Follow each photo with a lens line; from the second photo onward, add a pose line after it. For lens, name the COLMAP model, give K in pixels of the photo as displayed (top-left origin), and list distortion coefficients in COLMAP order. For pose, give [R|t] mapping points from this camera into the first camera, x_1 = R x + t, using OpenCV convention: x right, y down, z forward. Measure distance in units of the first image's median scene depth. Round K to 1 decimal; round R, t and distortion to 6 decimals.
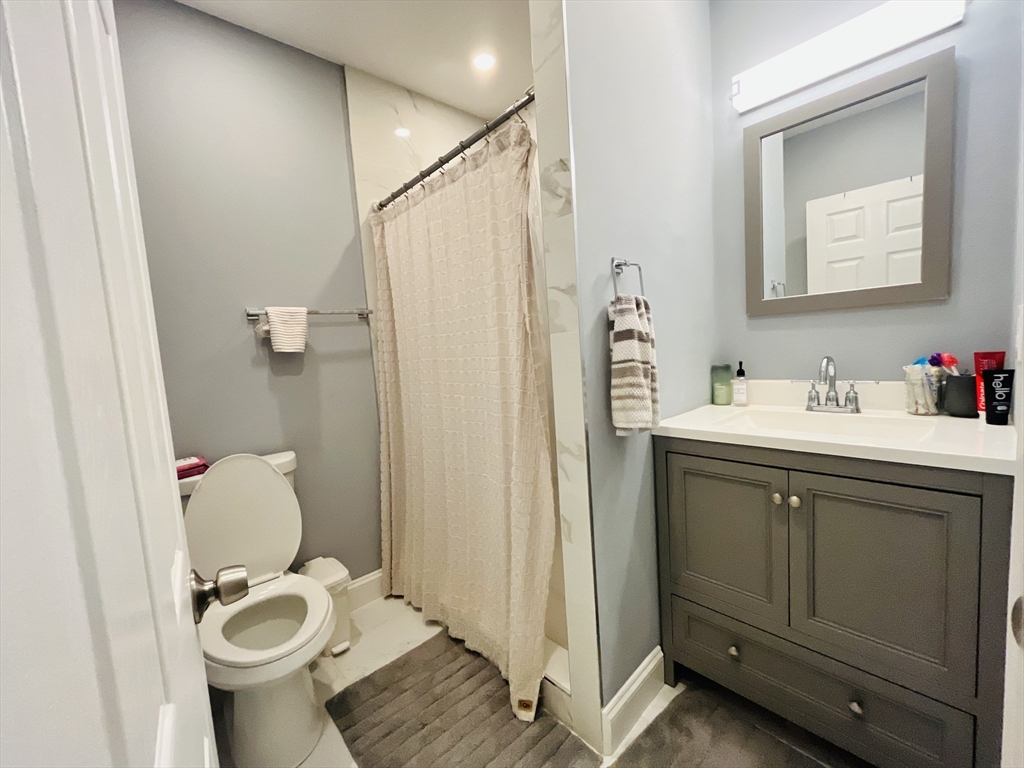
lens RADIAL K [[421.0, 0, 512.0], [0, 421.0, 384.0], [0, 0, 1]] dist [-0.001950, -0.000268]
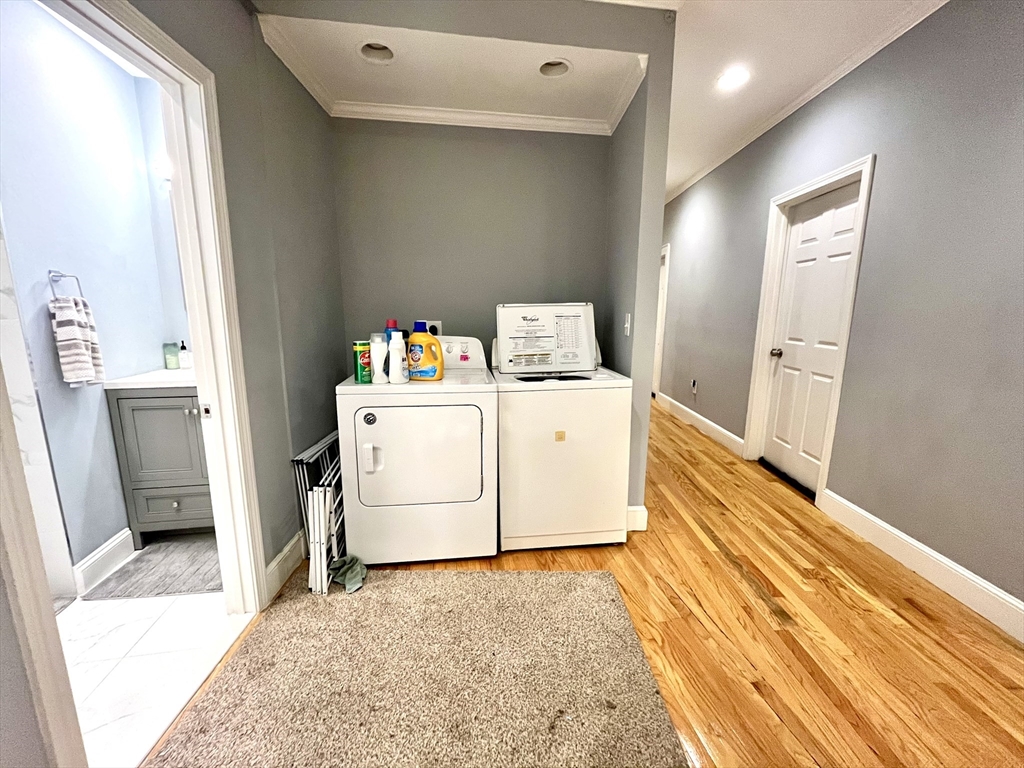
lens RADIAL K [[421.0, 0, 512.0], [0, 421.0, 384.0], [0, 0, 1]] dist [-0.001950, -0.000268]
pose [[0.560388, -0.077649, 0.824582, -0.102742], [0.037485, 0.996953, 0.068405, 0.062798], [-0.827381, -0.007424, 0.561592, -1.208966]]
